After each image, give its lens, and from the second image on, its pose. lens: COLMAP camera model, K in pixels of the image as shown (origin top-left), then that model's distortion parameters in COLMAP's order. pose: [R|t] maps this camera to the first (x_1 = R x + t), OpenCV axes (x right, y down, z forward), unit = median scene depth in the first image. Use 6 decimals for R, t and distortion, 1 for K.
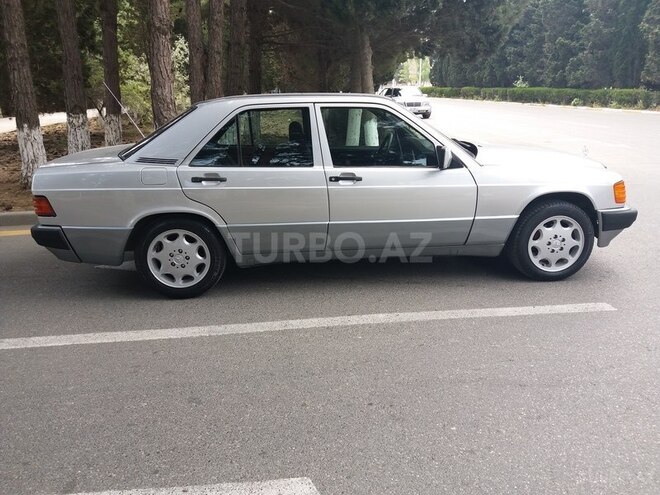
lens RADIAL K [[531.4, 0, 330.0], [0, 531.4, 247.5], [0, 0, 1]] dist [0.045538, -0.061696]
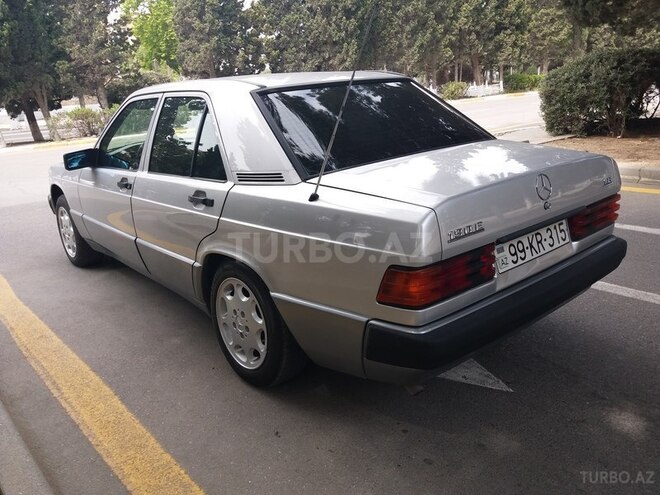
lens RADIAL K [[531.4, 0, 330.0], [0, 531.4, 247.5], [0, 0, 1]] dist [0.045538, -0.061696]
pose [[-0.546040, -0.199804, 0.813584, -0.080835], [0.307337, 0.855657, 0.416407, -0.037975], [-0.779348, 0.477419, -0.405816, 0.139216]]
